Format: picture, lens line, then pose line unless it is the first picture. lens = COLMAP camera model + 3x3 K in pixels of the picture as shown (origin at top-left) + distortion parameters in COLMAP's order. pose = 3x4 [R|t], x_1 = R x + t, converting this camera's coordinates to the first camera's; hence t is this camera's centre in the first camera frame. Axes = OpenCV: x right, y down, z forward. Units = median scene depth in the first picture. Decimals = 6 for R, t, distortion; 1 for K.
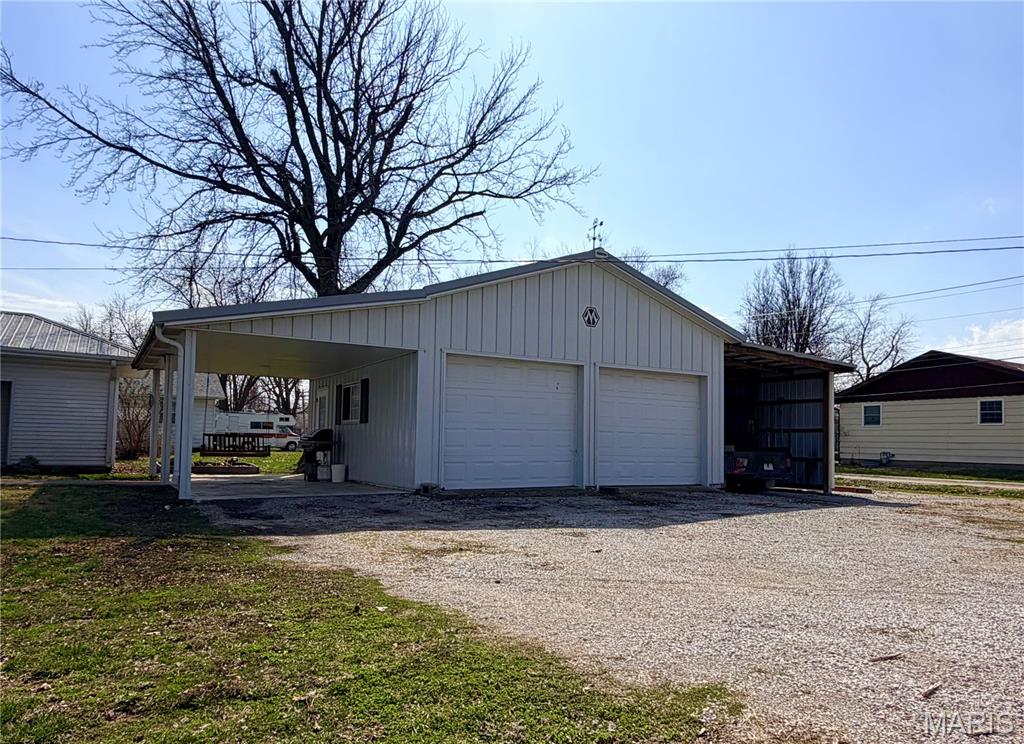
lens RADIAL K [[720.5, 0, 522.9], [0, 720.5, 408.9], [0, 0, 1]] dist [-0.005051, -0.001302]
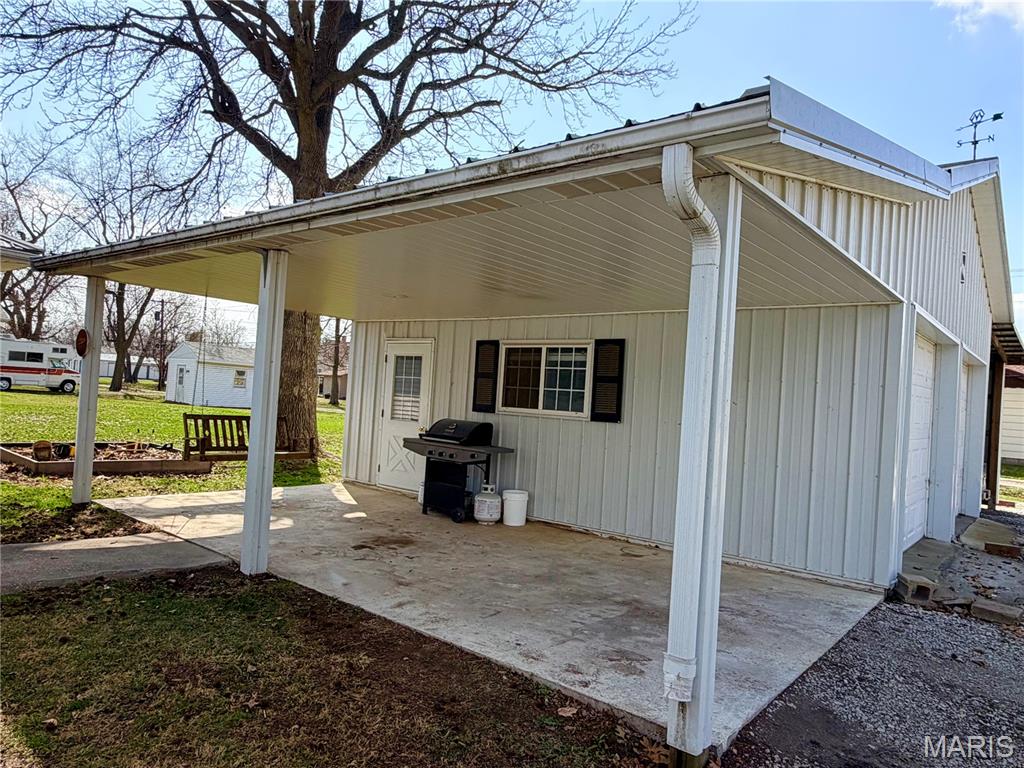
lens RADIAL K [[694.5, 0, 515.6], [0, 694.5, 388.1], [0, 0, 1]] dist [-0.003872, -0.001491]
pose [[0.939742, 0.047956, 0.338504, -0.338405], [-0.065018, 0.997112, 0.039238, -0.015685], [-0.335645, -0.058882, 0.940147, 0.402985]]
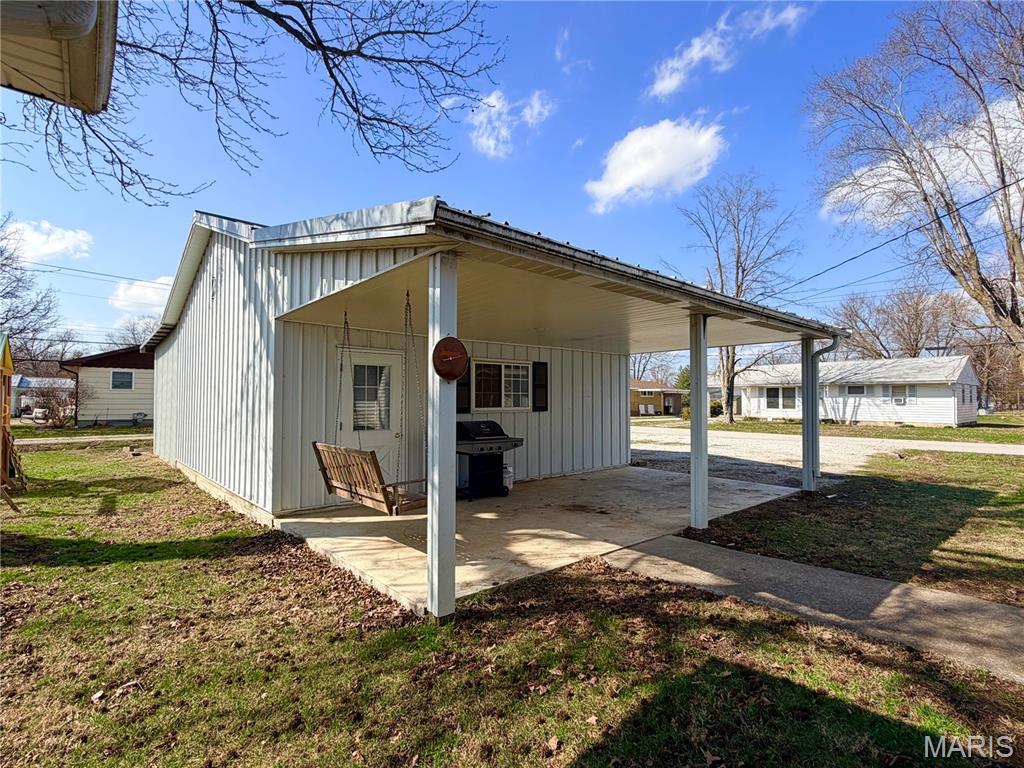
lens RADIAL K [[494.3, 0, 510.9], [0, 494.3, 384.1], [0, 0, 1]] dist [0.000101, -0.000014]
pose [[-0.178952, 0.014685, 0.983748, -0.616061], [-0.052986, 0.998294, -0.024540, 0.002791], [-0.982430, -0.056517, -0.177869, 0.867233]]
